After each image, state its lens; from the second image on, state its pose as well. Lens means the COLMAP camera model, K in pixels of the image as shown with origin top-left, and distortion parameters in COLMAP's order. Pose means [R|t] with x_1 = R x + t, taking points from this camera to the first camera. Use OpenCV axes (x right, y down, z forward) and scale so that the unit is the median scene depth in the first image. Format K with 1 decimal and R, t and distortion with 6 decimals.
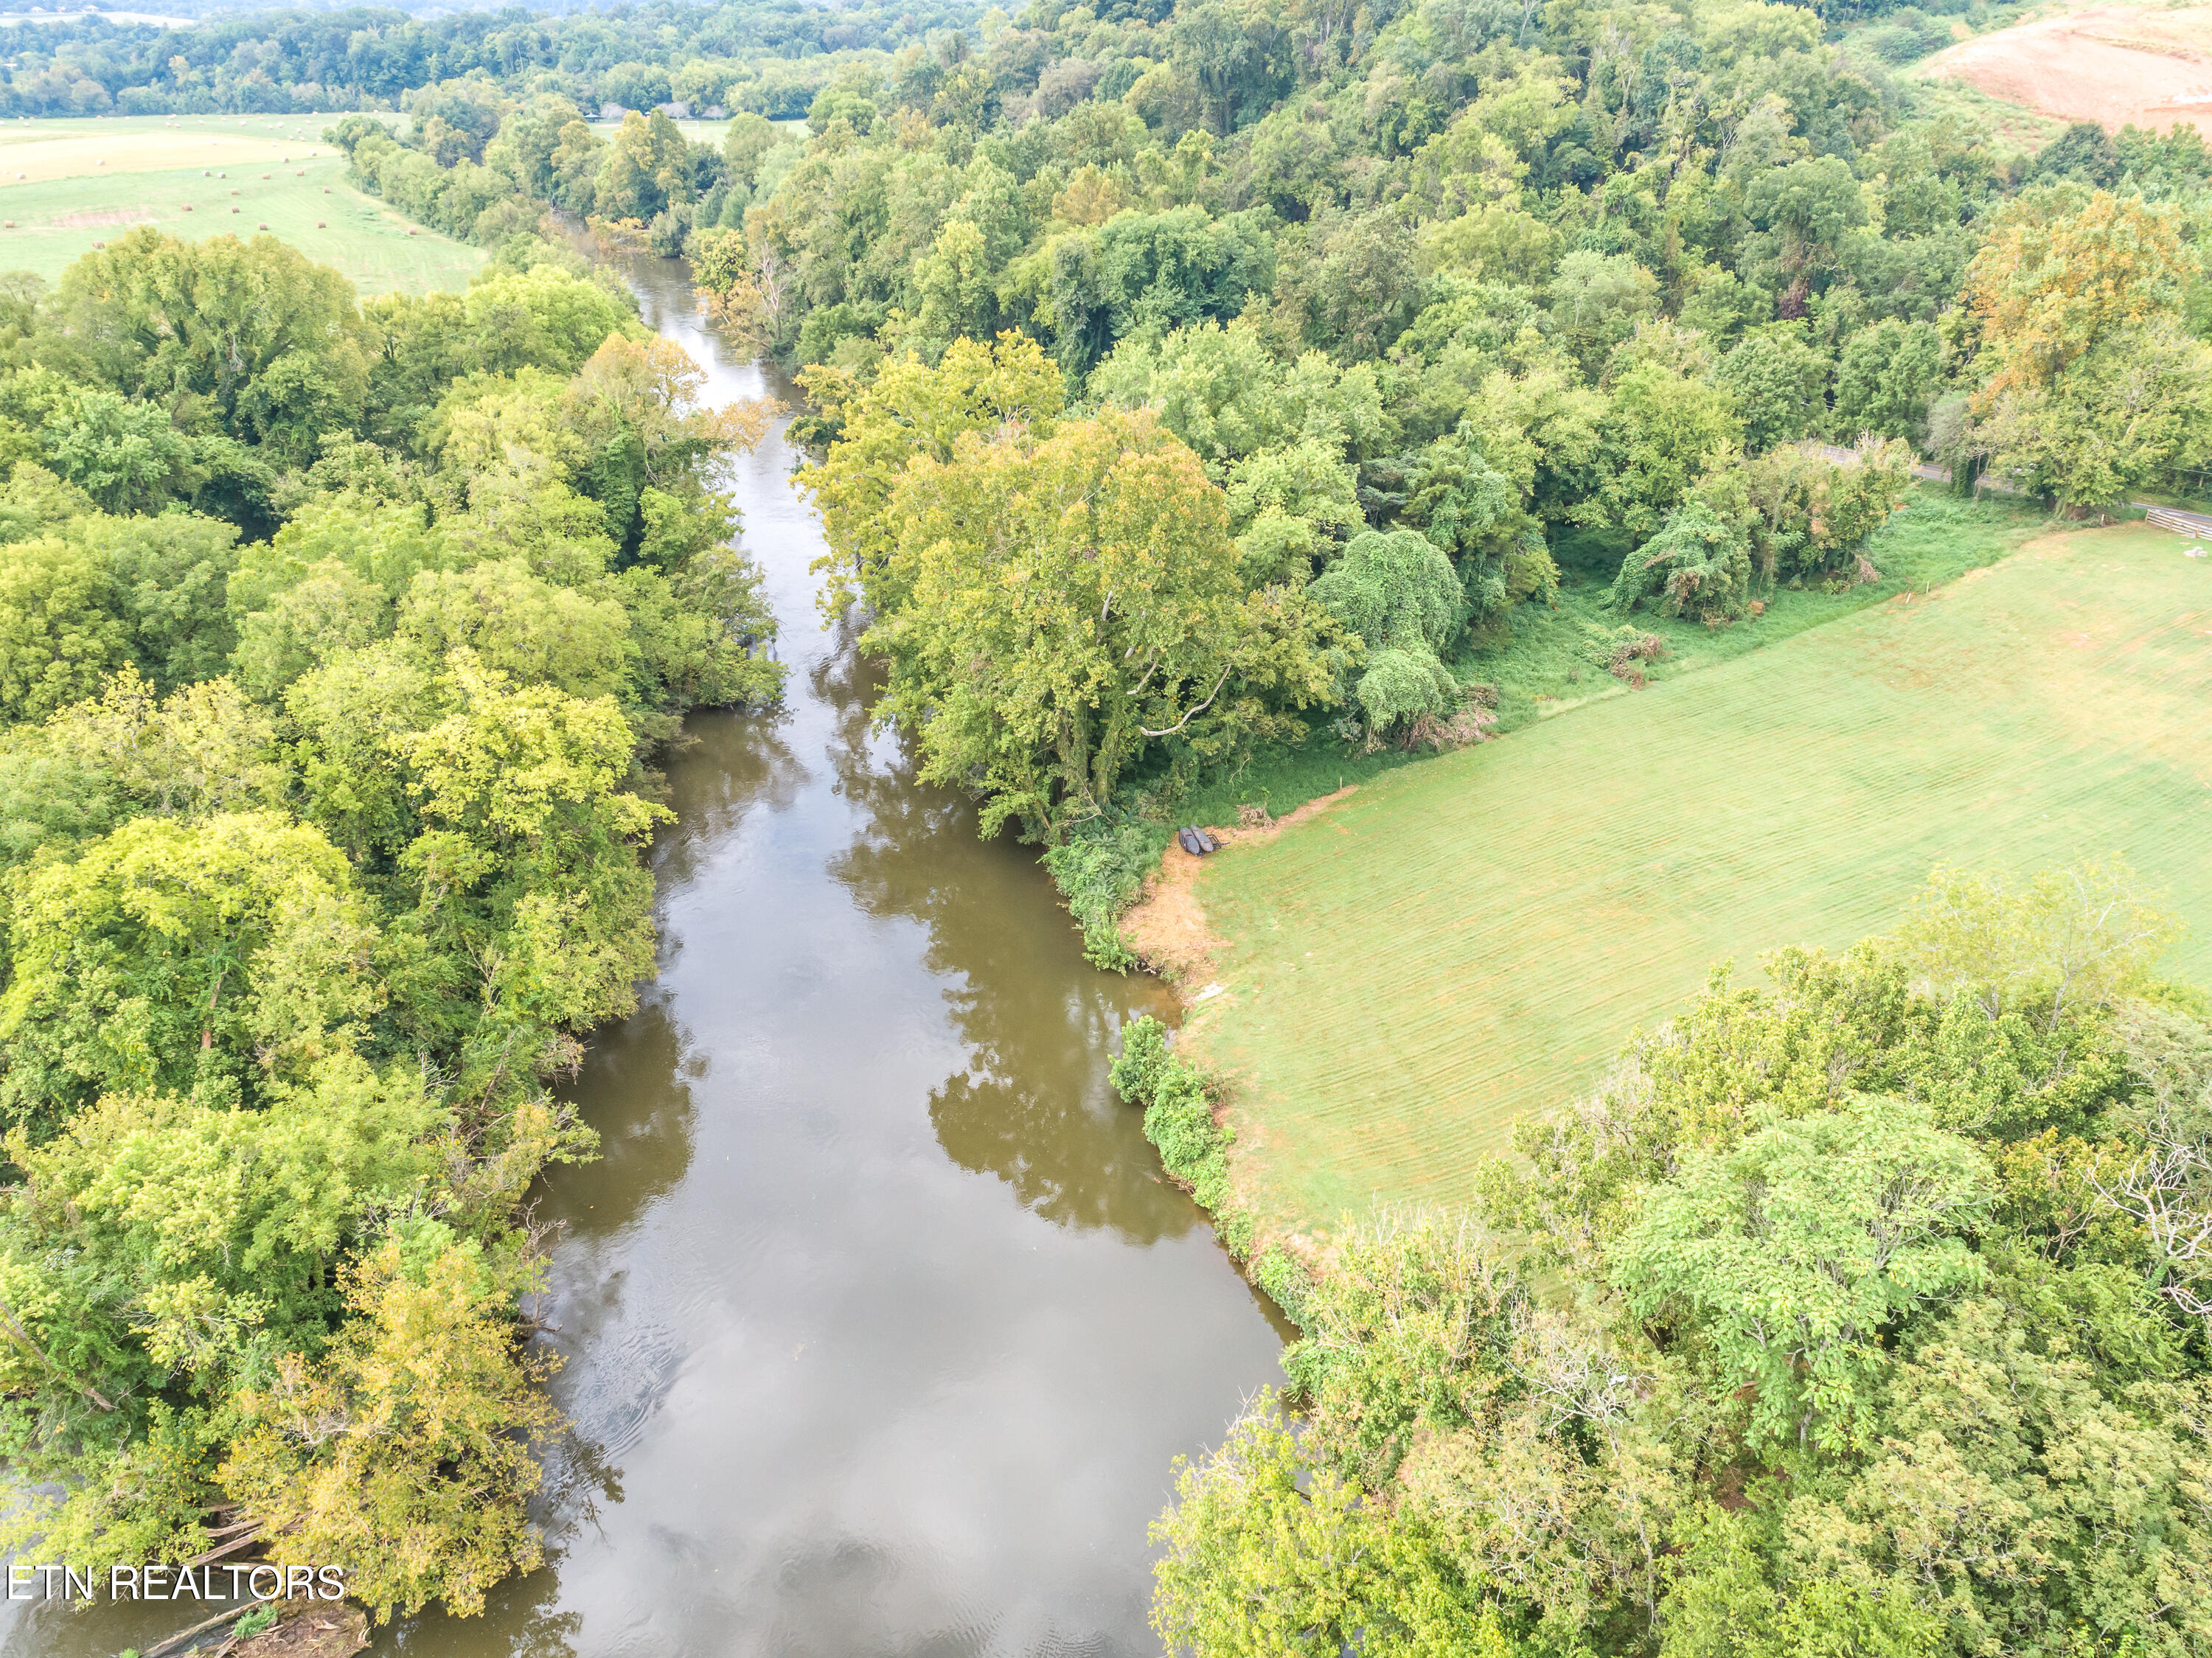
lens RADIAL K [[1663.2, 0, 1118.6], [0, 1663.2, 824.2], [0, 0, 1]] dist [-0.025716, 0.013328]
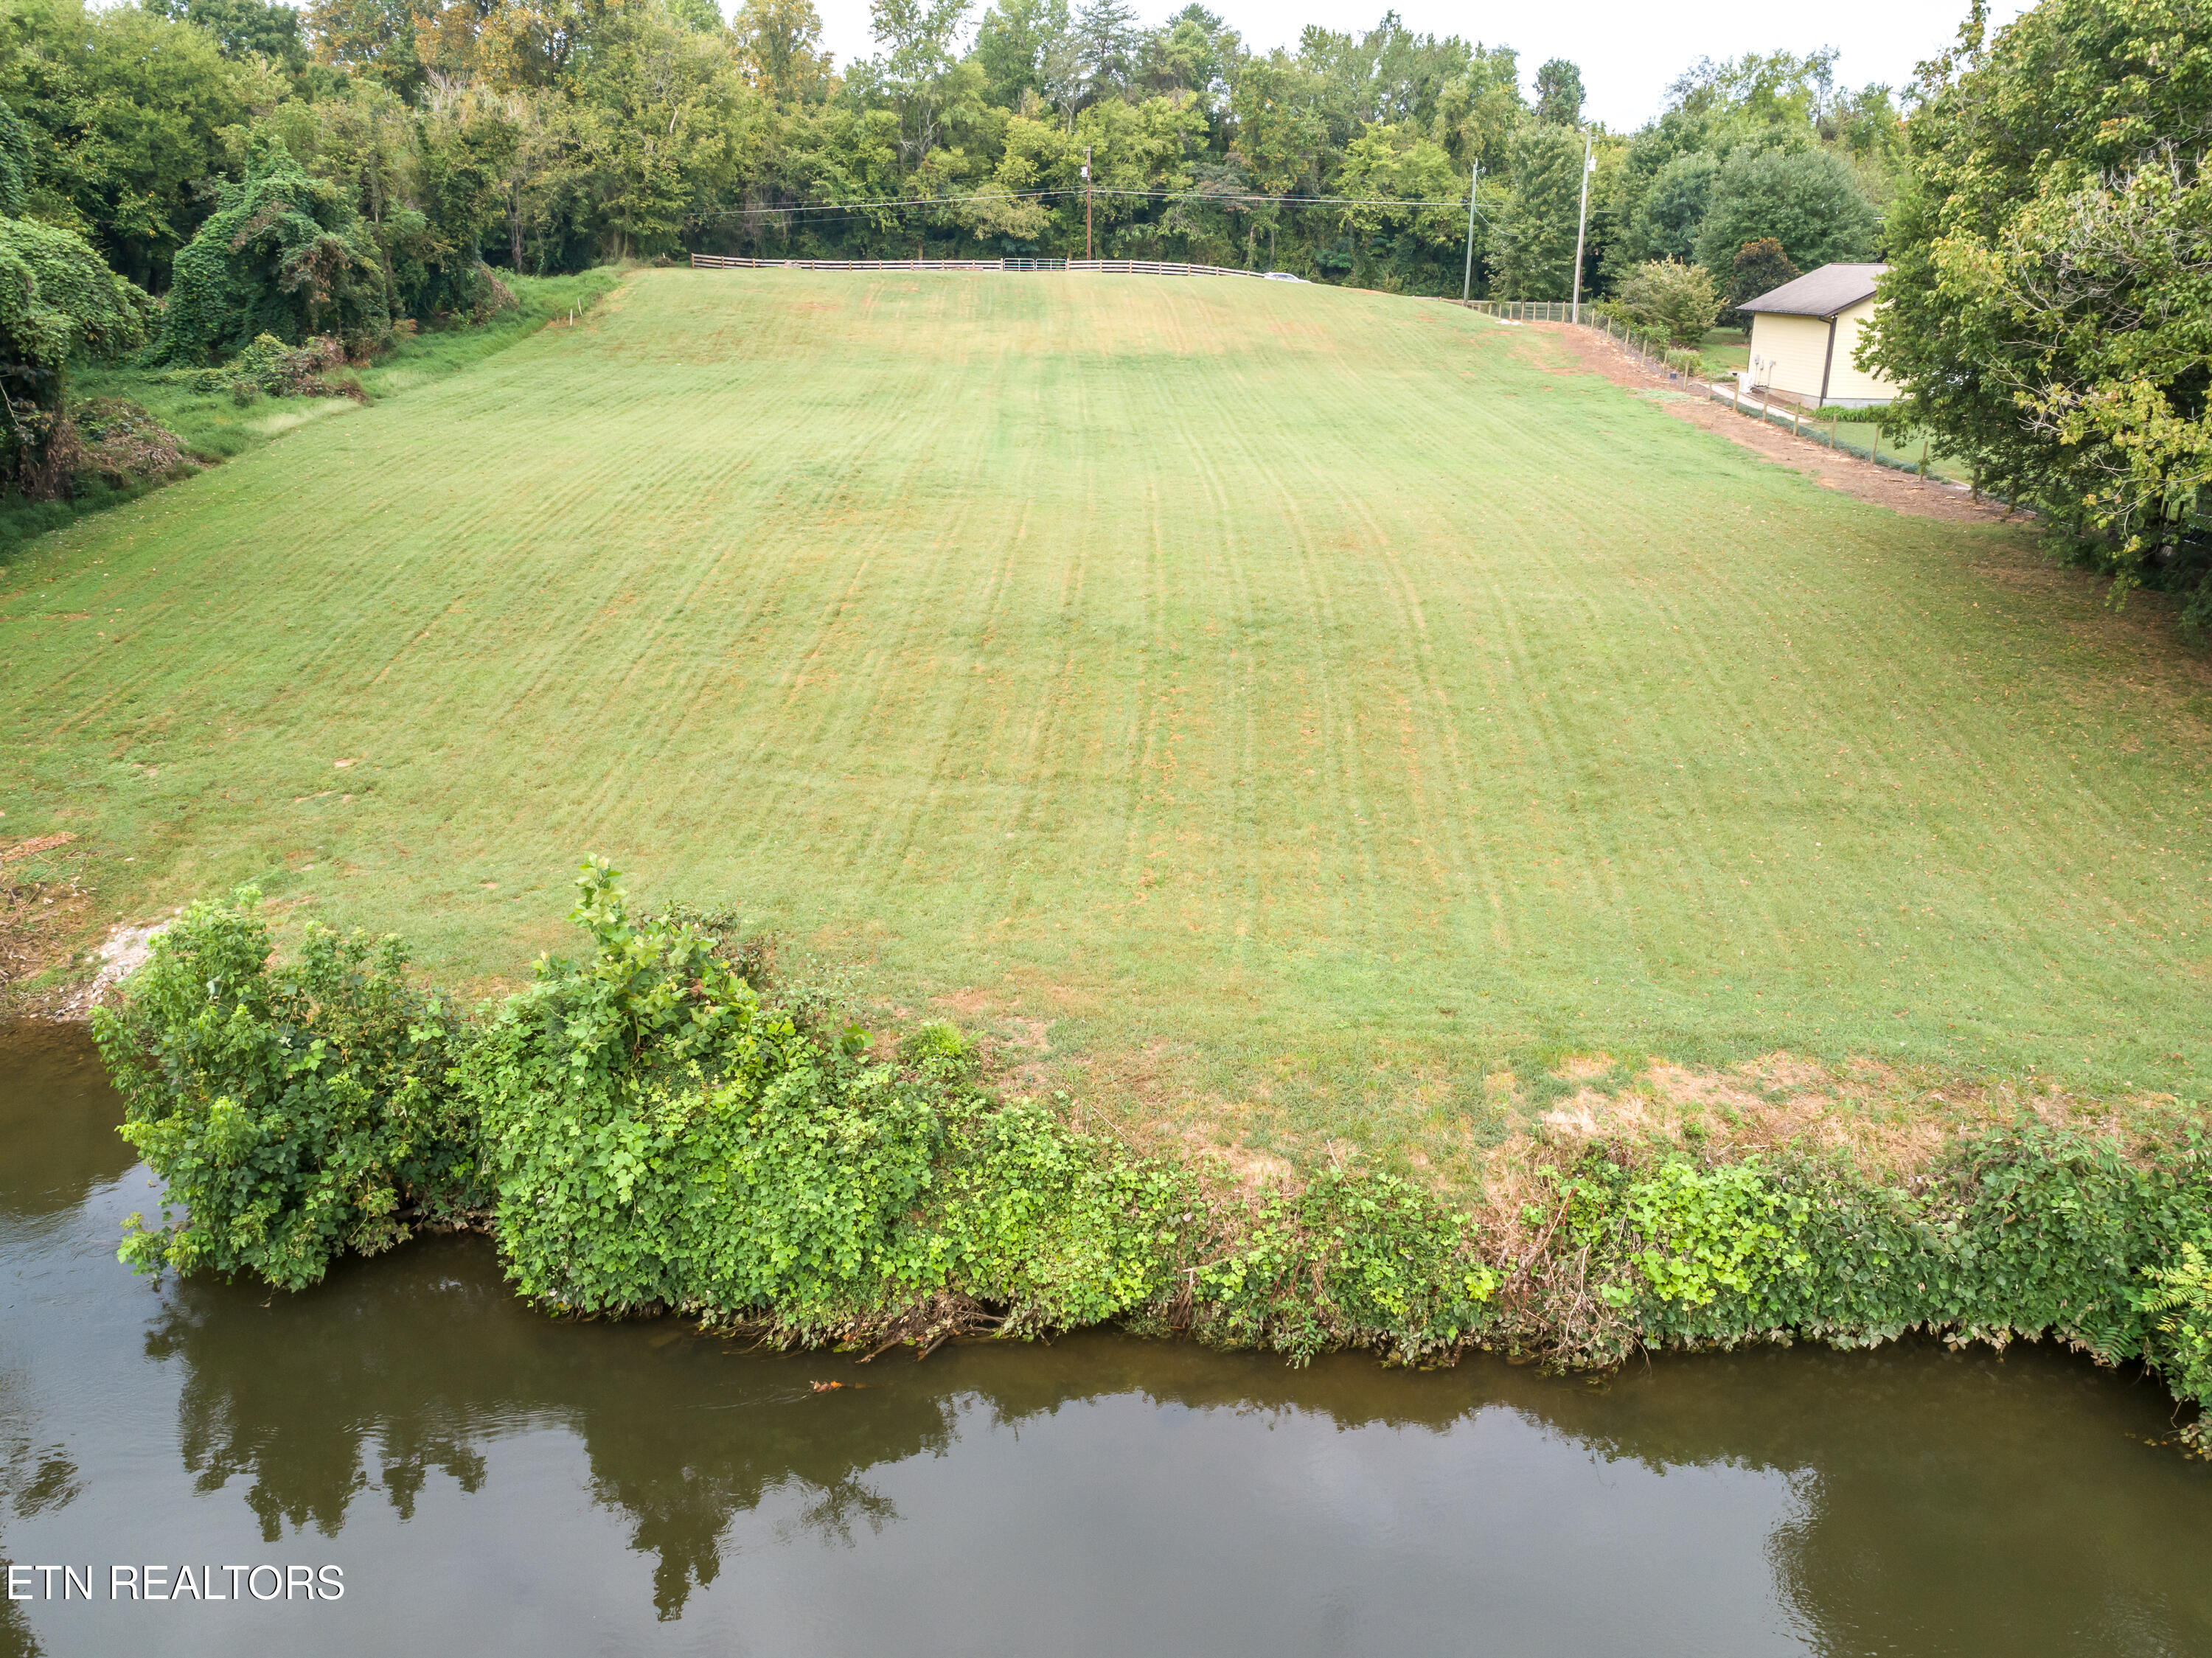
lens RADIAL K [[1663.2, 0, 1118.6], [0, 1663.2, 824.2], [0, 0, 1]] dist [-0.025716, 0.013328]
pose [[0.448603, -0.278473, 0.849240, -0.085431], [0.396231, 0.913699, 0.090304, 0.101126], [-0.801097, 0.295984, 0.520228, 0.587713]]
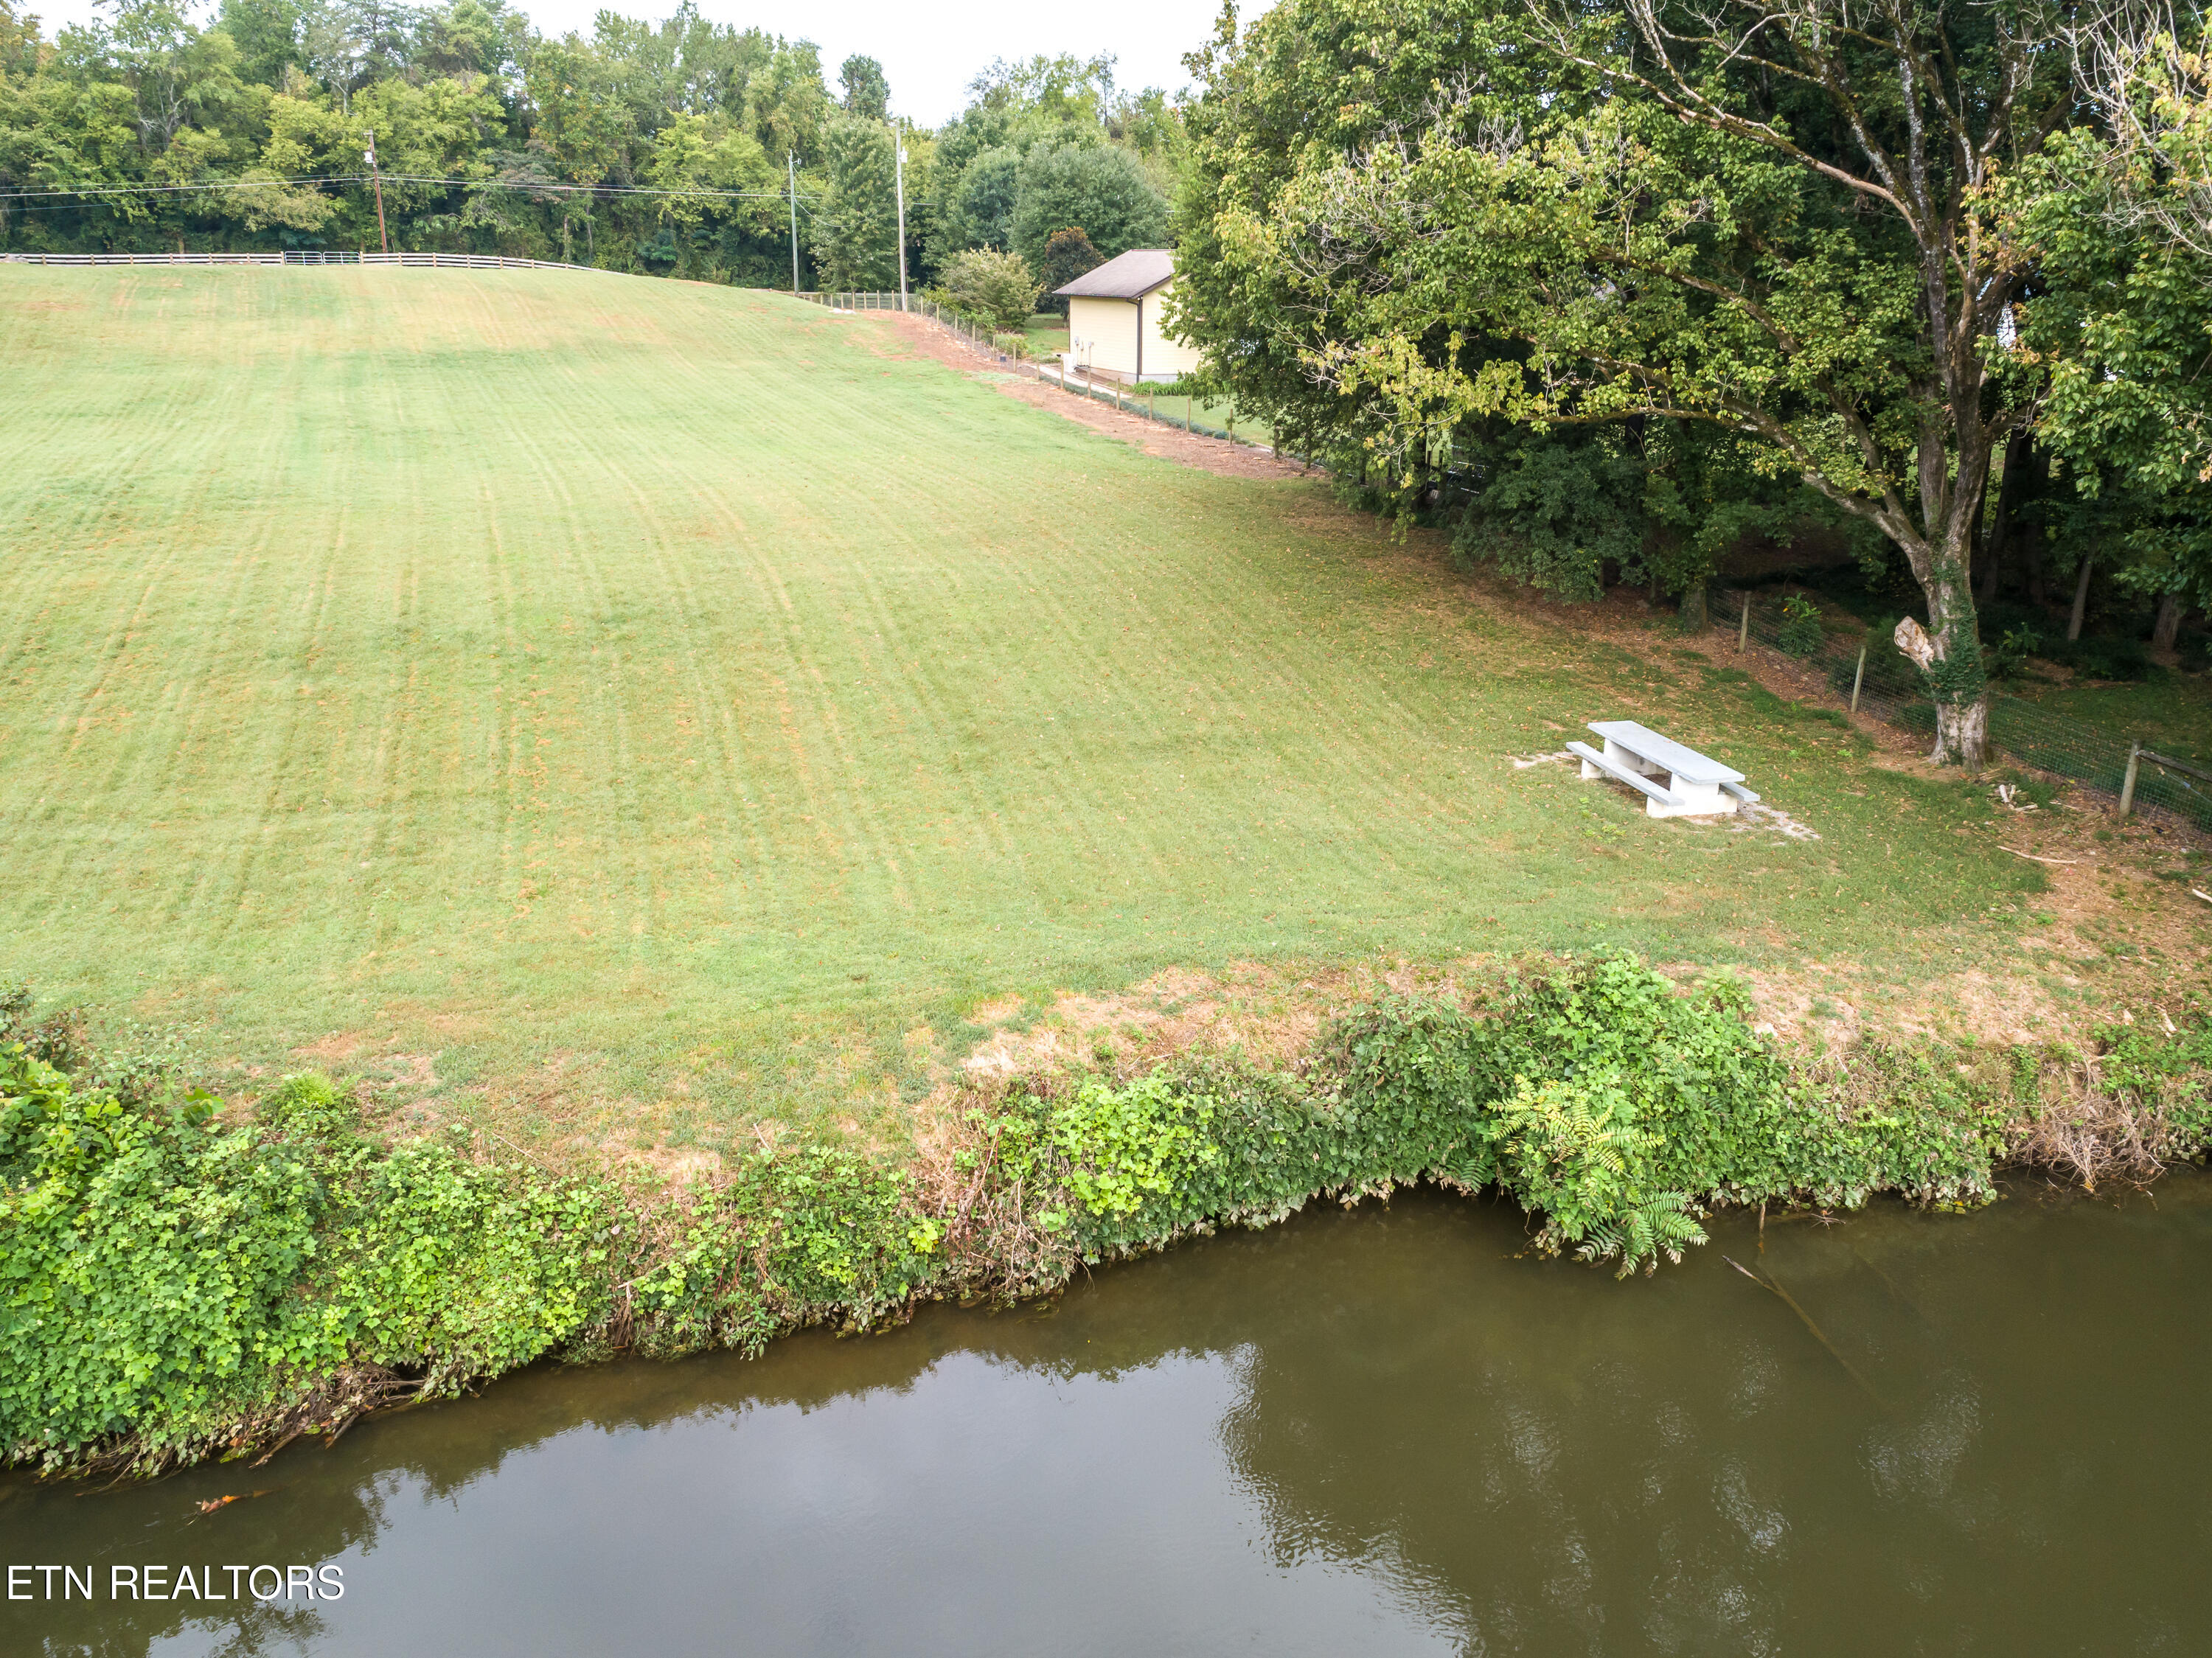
lens RADIAL K [[1663.2, 0, 1118.6], [0, 1663.2, 824.2], [0, 0, 1]] dist [-0.025716, 0.013328]
pose [[0.085544, -0.313109, 0.945857, -0.084686], [0.445012, 0.861387, 0.244900, 0.104258], [-0.891429, 0.399968, 0.213024, 0.588869]]
